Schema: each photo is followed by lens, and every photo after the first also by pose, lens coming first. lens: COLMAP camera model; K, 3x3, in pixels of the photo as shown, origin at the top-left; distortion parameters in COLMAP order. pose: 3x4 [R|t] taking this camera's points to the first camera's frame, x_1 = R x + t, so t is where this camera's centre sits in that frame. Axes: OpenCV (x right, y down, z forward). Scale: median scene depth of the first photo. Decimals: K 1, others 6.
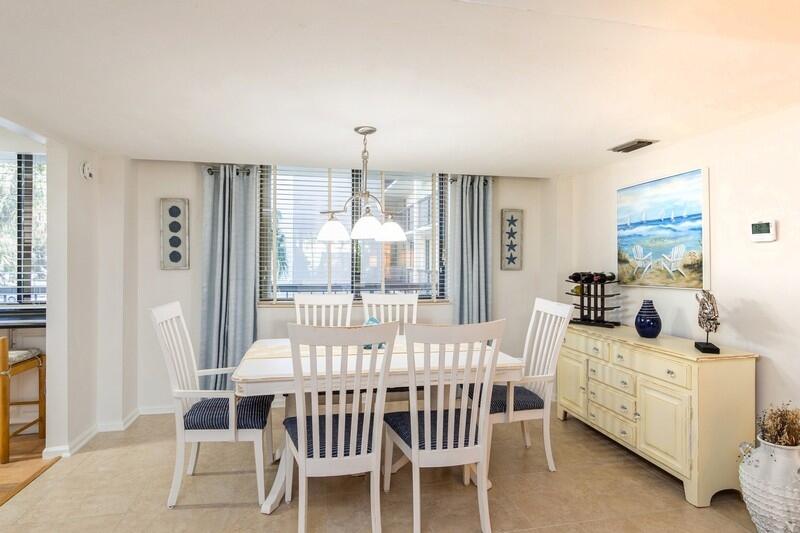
lens RADIAL K [[435.1, 0, 391.5], [0, 435.1, 262.8], [0, 0, 1]] dist [-0.018700, 0.008560]
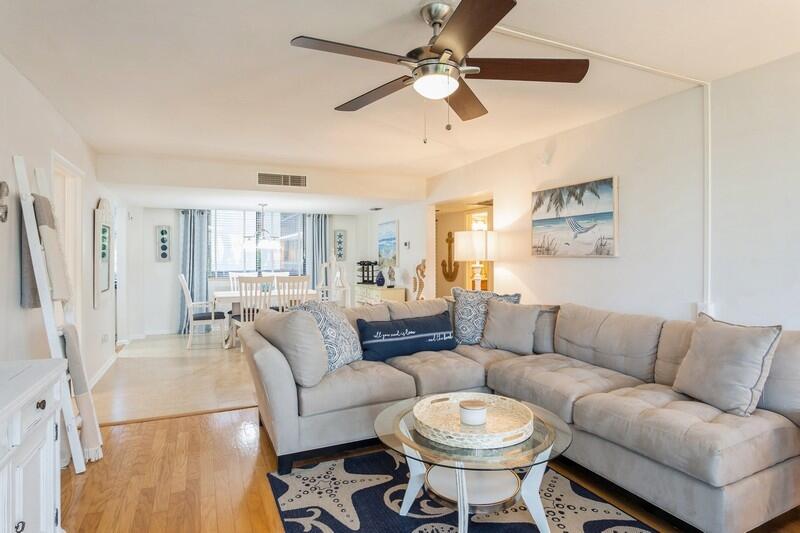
lens RADIAL K [[435.1, 0, 396.7], [0, 435.1, 260.6], [0, 0, 1]] dist [-0.018700, 0.008560]
pose [[0.972738, -0.010399, 0.231672, 0.078211], [0.009003, 0.999934, 0.007082, 0.005700], [-0.231731, -0.004804, 0.972768, -1.185750]]
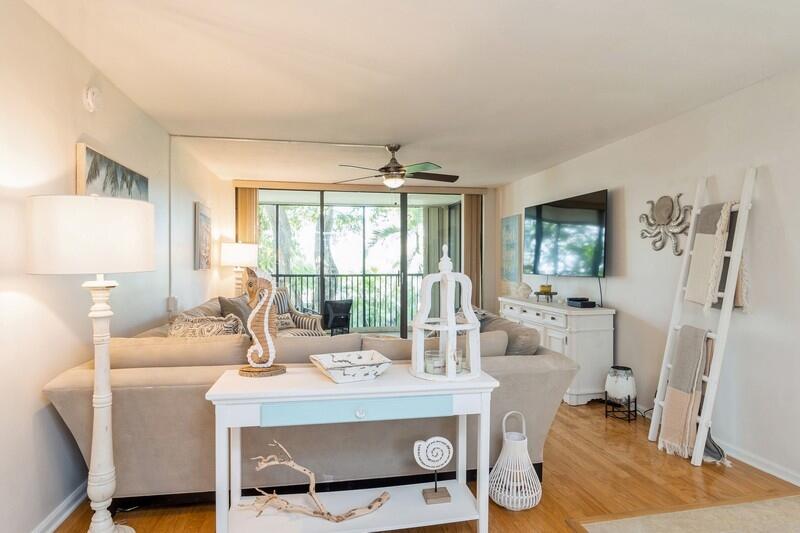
lens RADIAL K [[435.1, 0, 398.6], [0, 435.1, 265.6], [0, 0, 1]] dist [-0.018700, 0.008560]
pose [[-0.999988, -0.004863, -0.000592, 0.243633], [-0.004869, 0.999926, 0.011141, 0.001761], [0.000537, 0.011144, -0.999938, 0.544414]]
